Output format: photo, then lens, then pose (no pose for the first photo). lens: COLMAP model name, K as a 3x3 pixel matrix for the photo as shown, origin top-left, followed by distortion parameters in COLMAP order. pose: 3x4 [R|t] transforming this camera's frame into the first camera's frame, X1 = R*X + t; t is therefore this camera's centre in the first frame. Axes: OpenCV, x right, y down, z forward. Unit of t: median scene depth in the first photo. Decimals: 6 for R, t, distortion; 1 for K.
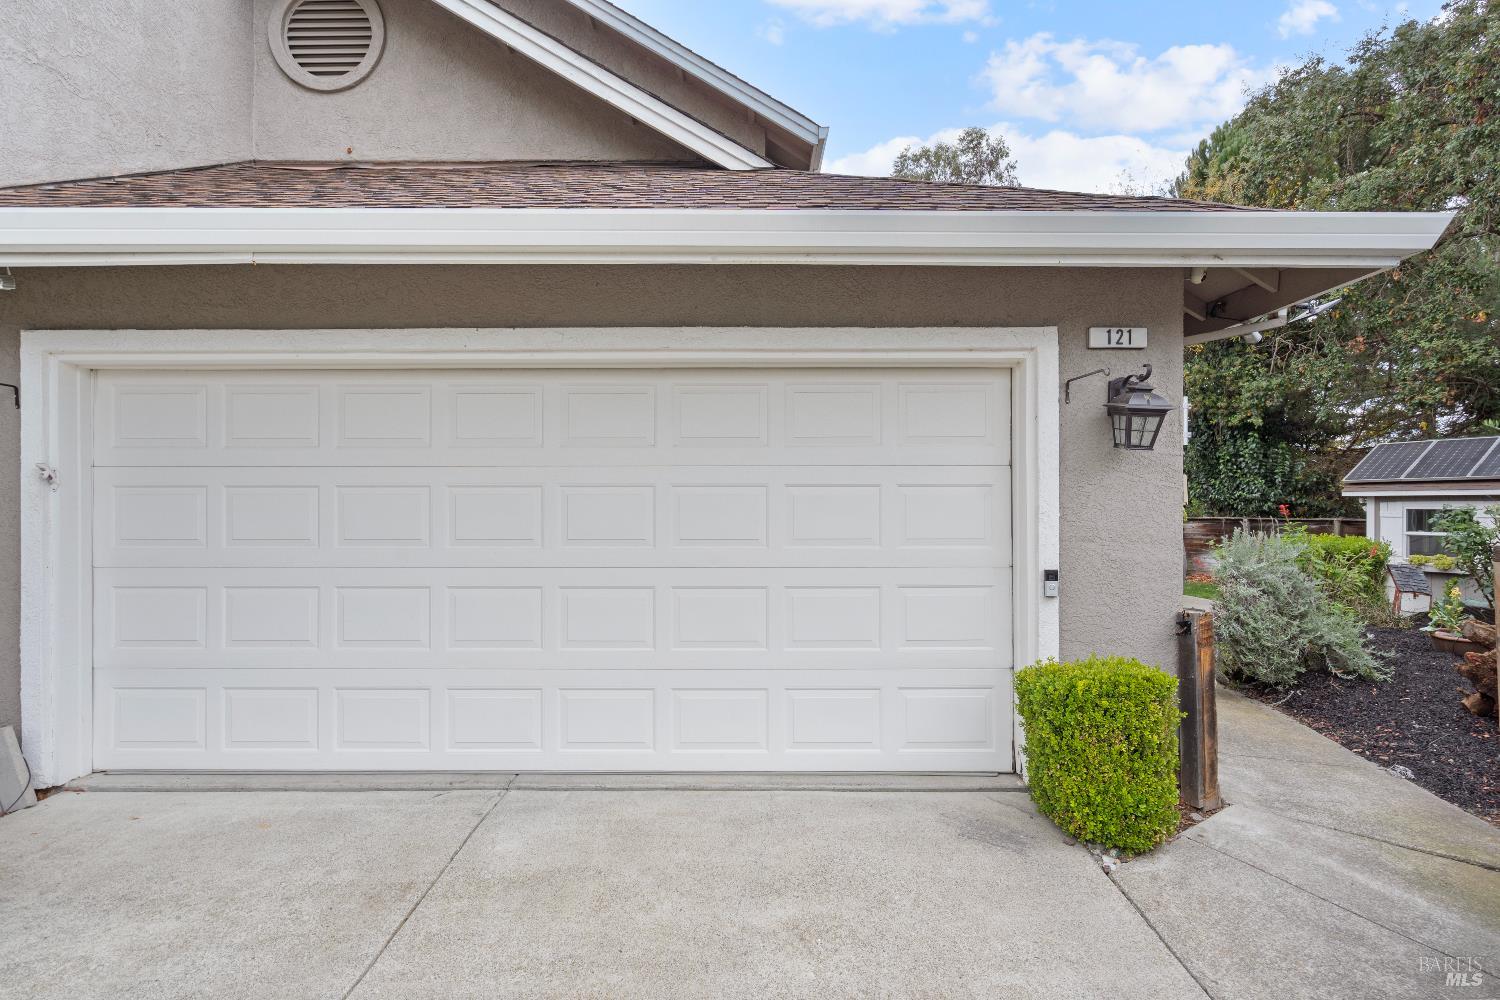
lens RADIAL K [[690.2, 0, 745.4], [0, 690.2, 503.8], [0, 0, 1]] dist [-0.002468, 0.001804]
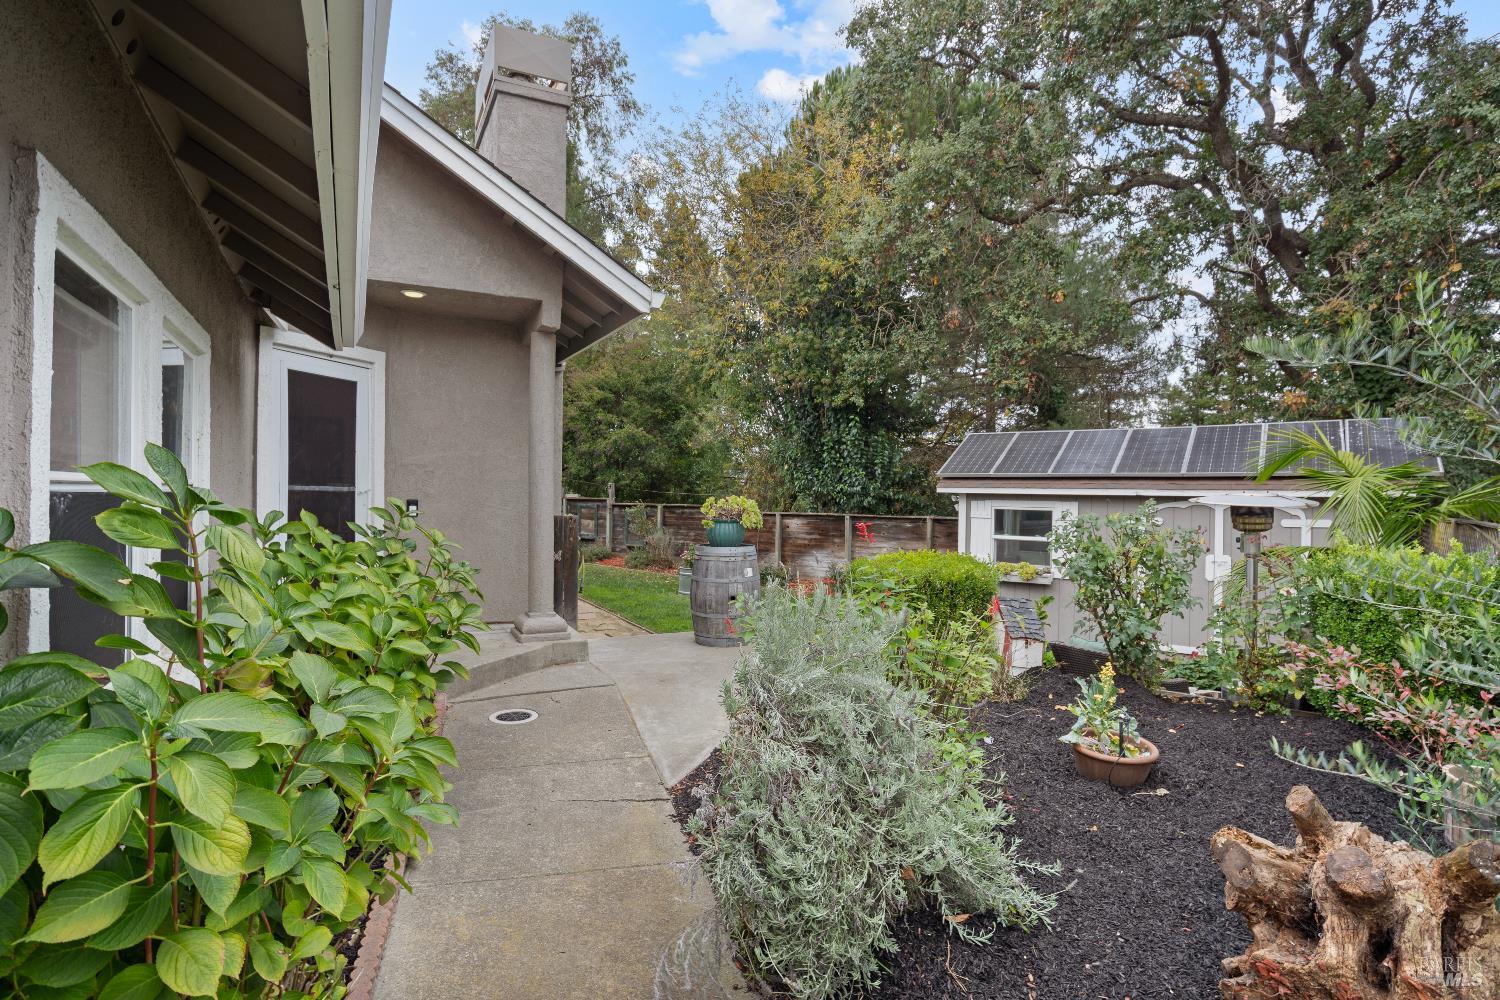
lens RADIAL K [[789.0, 0, 752.1], [0, 789.0, 497.2], [0, 0, 1]] dist [0.001371, 0.001517]
pose [[0.879814, 0.012251, 0.475161, 0.189613], [-0.016953, 0.999841, 0.005613, -0.006436], [-0.475016, -0.012994, 0.879881, 0.234988]]
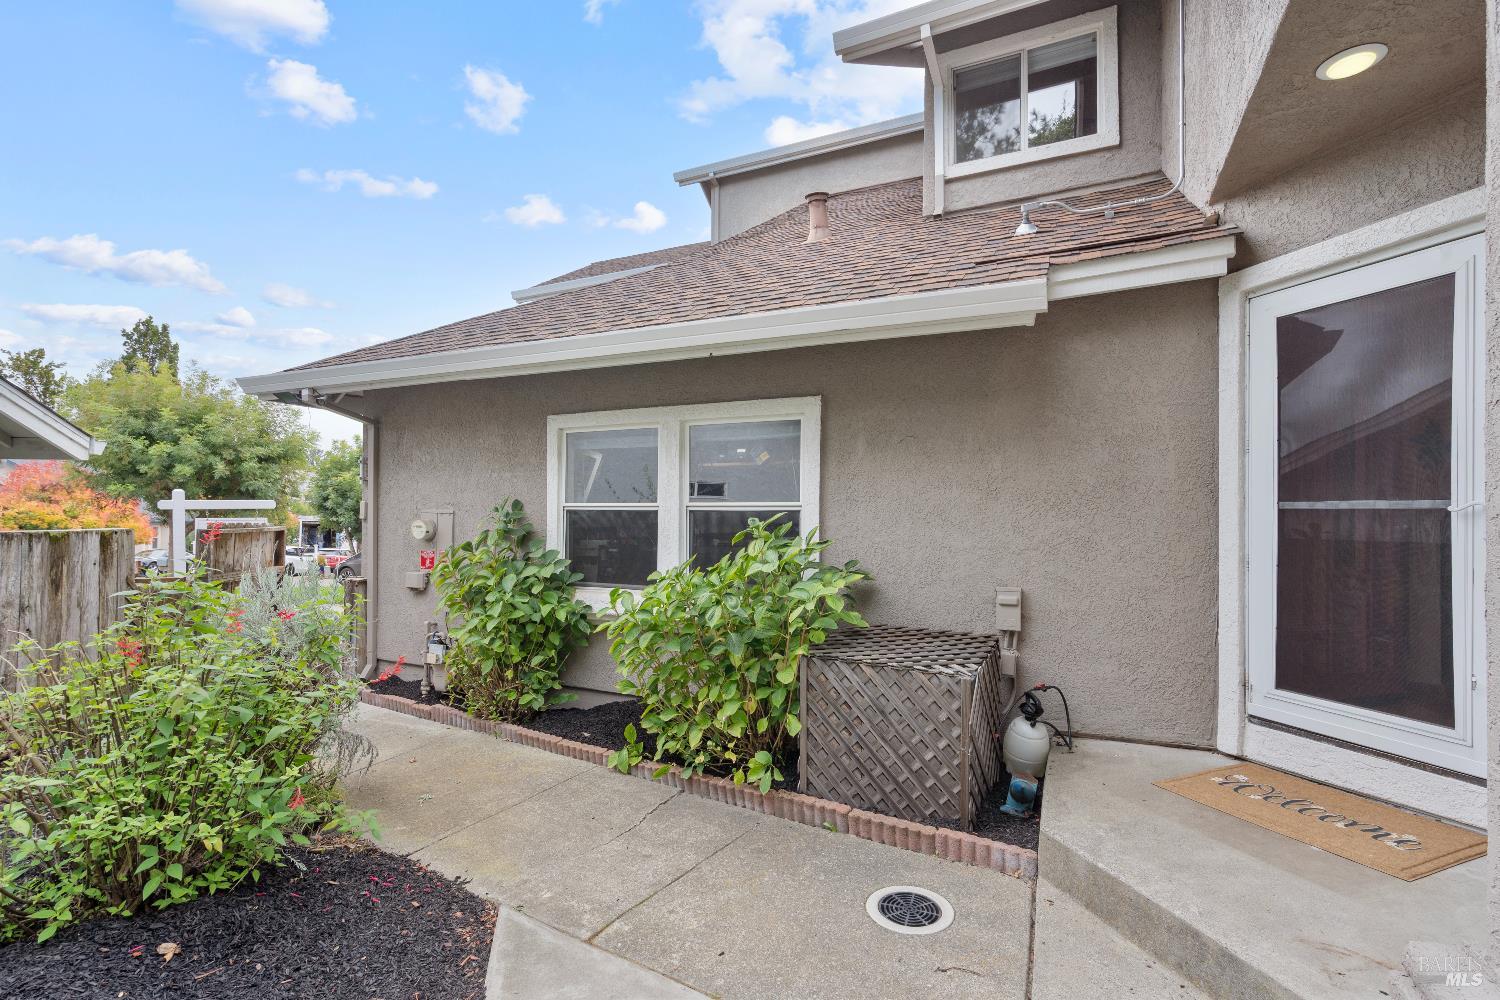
lens RADIAL K [[690.2, 0, 751.4], [0, 690.2, 512.4], [0, 0, 1]] dist [-0.002468, 0.001804]
pose [[-0.410417, -0.000665, -0.911898, 0.374988], [0.004779, 0.999984, -0.002880, -0.003852], [0.911885, -0.005540, -0.410407, 0.531305]]
